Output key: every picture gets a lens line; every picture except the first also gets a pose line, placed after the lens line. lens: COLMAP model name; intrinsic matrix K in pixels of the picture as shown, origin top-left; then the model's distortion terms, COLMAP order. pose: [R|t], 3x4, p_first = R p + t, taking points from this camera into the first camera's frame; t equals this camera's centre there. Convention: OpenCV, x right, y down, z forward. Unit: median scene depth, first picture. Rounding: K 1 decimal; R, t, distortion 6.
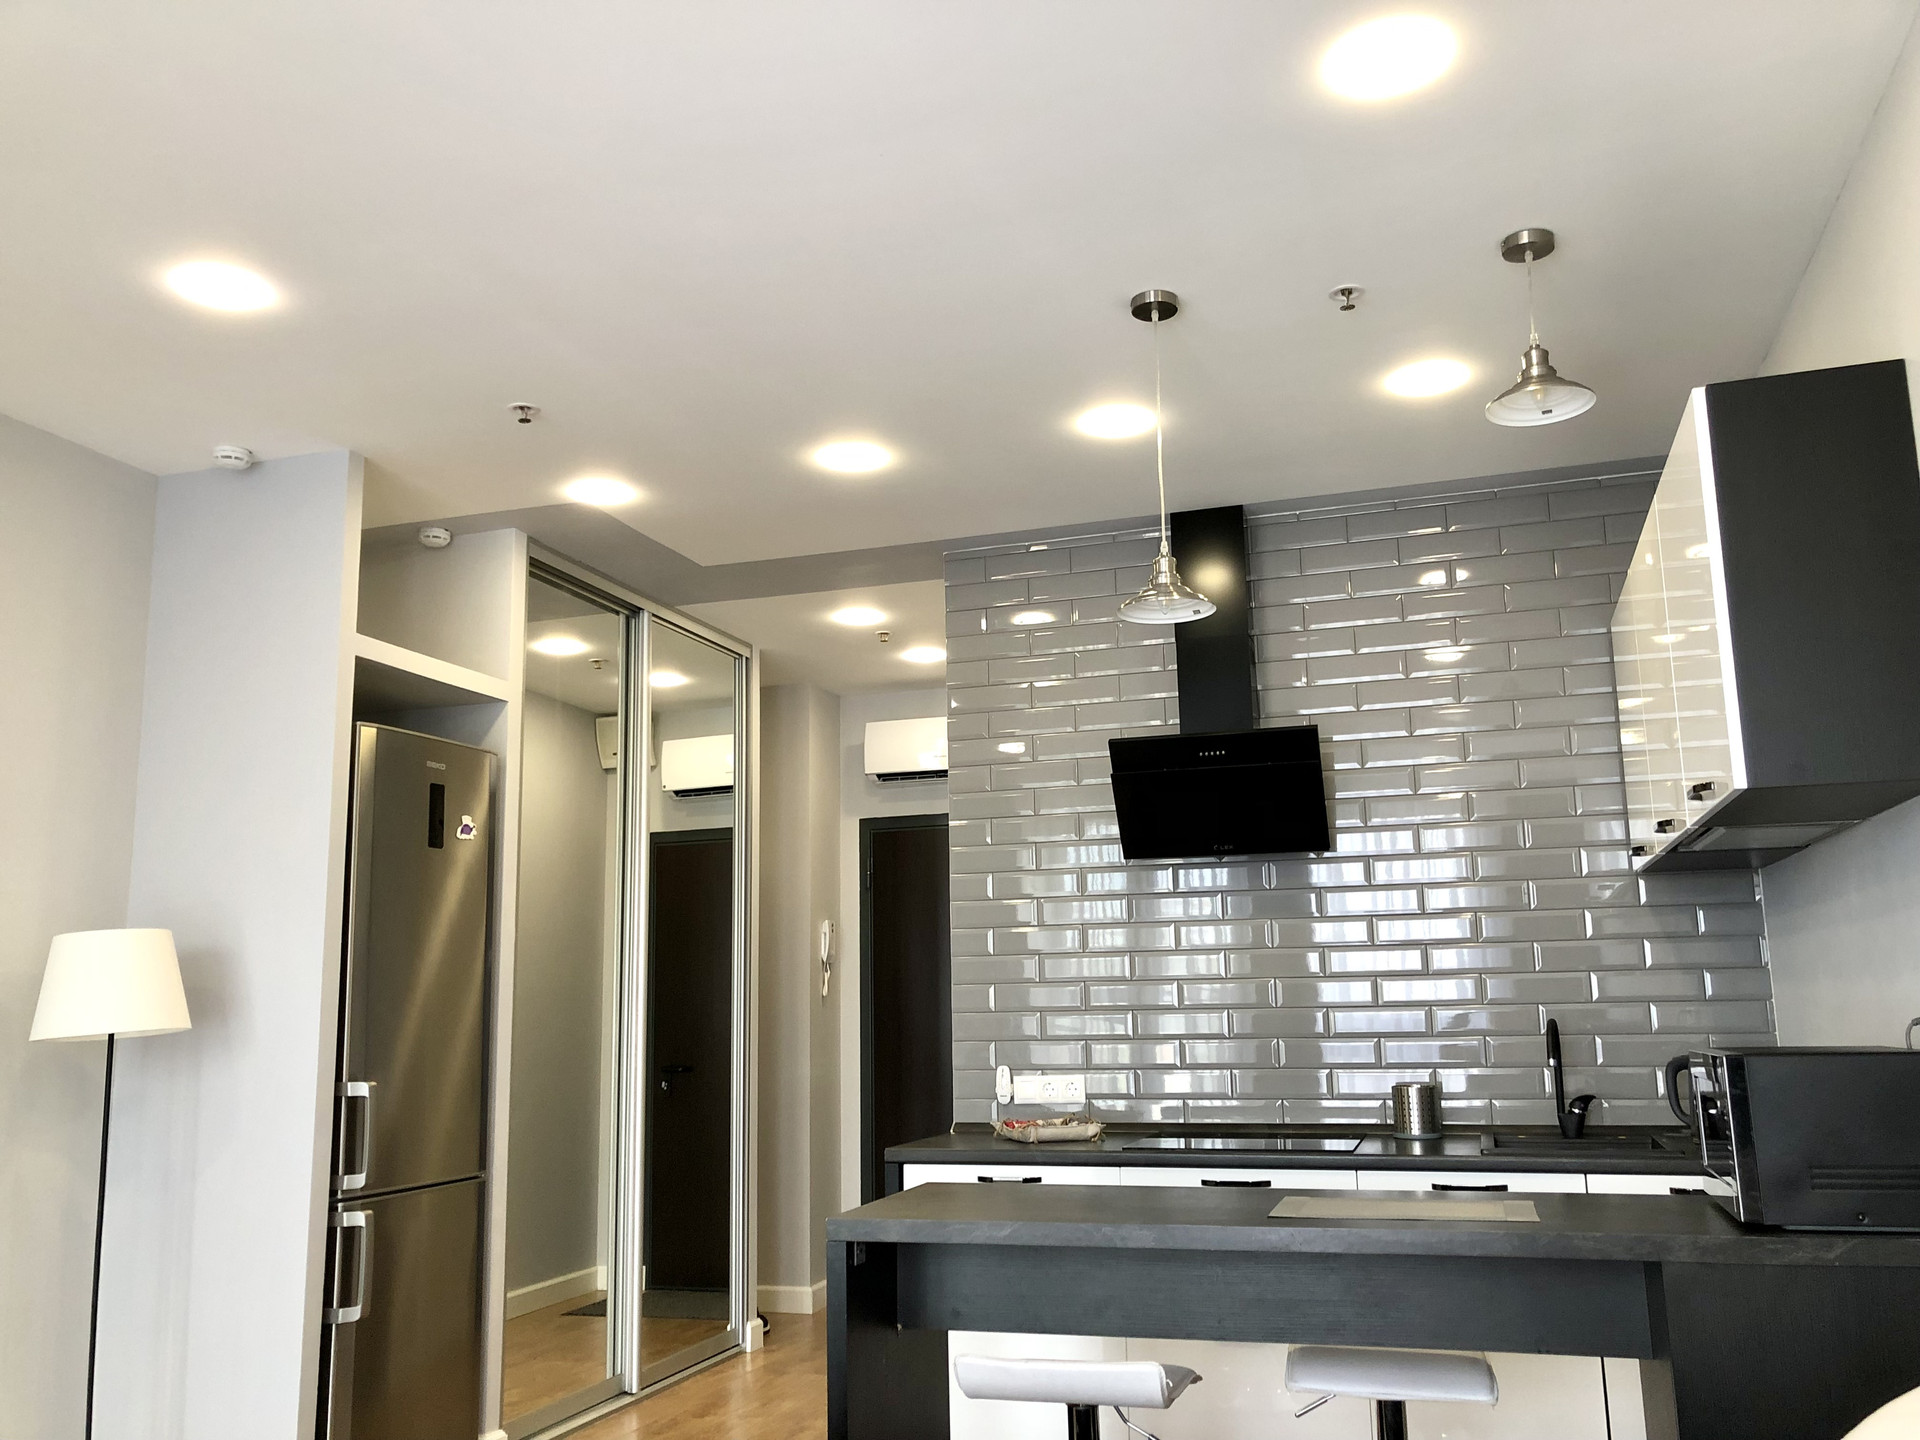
lens RADIAL K [[1561.8, 0, 960.6], [0, 1561.8, 727.4], [0, 0, 1]] dist [0.038917, -0.056311]
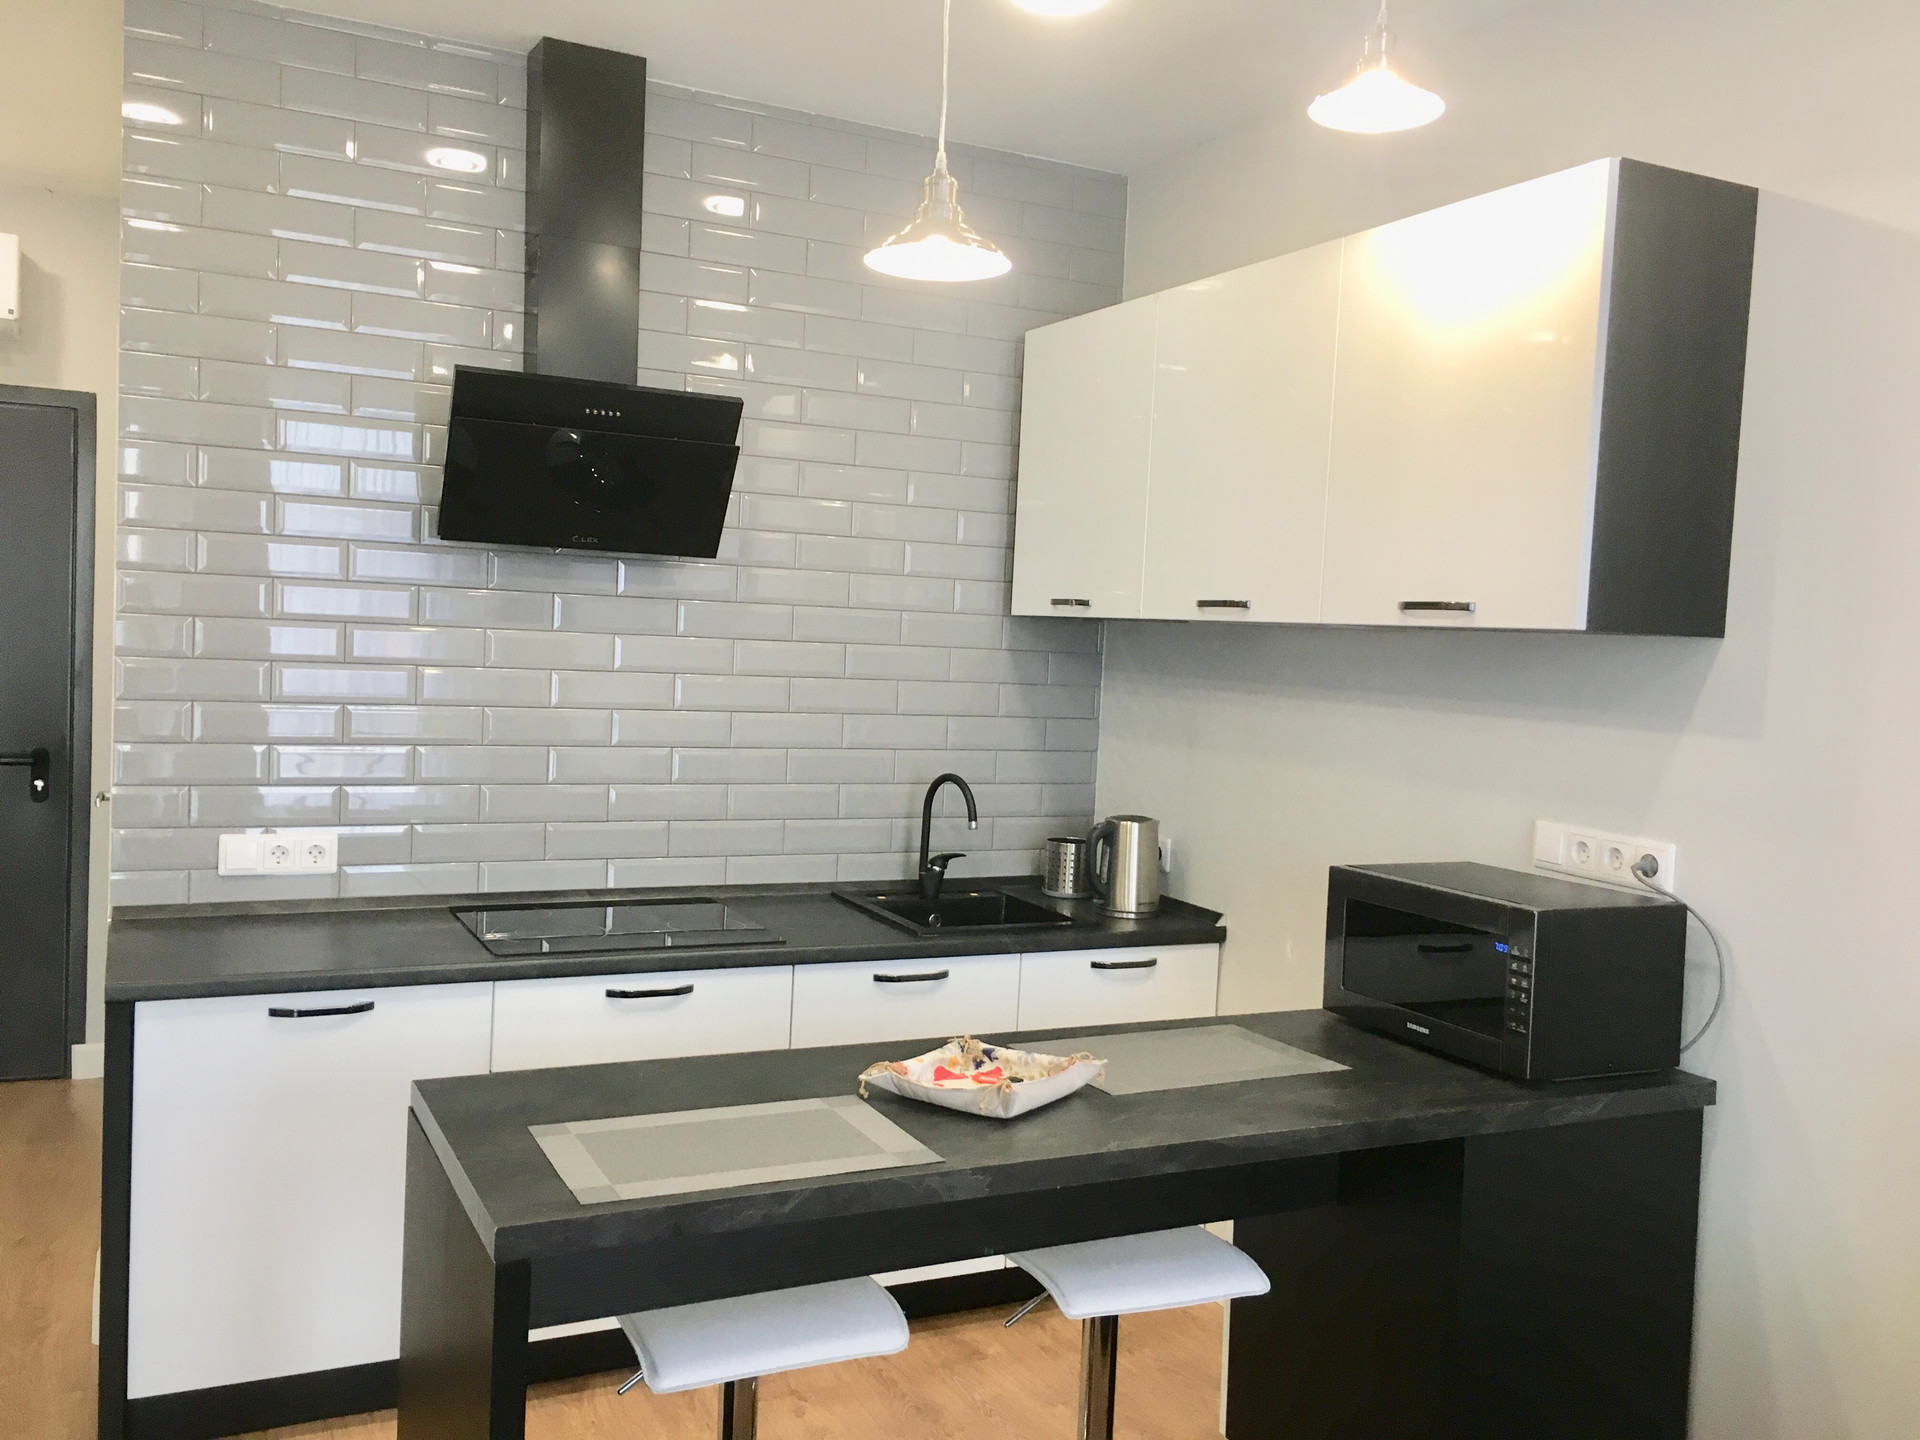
lens RADIAL K [[1618.0, 0, 959.2], [0, 1618.0, 744.2], [0, 0, 1]] dist [0.037351, -0.009375]
pose [[0.727758, 0.005365, 0.685813, -0.230279], [-0.187101, 0.963592, 0.191006, -0.009412], [-0.659819, -0.267323, 0.702266, 0.317984]]
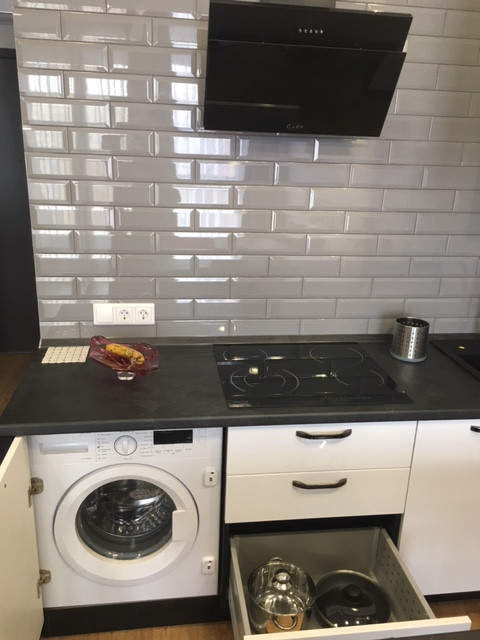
lens RADIAL K [[539.3, 0, 238.9], [0, 539.3, 317.8], [0, 0, 1]] dist [0.037351, -0.009375]
pose [[0.911066, -0.071660, 0.405984, -0.038411], [-0.129615, 0.885048, 0.447090, 0.029682], [-0.391354, -0.459950, 0.797050, 0.640898]]
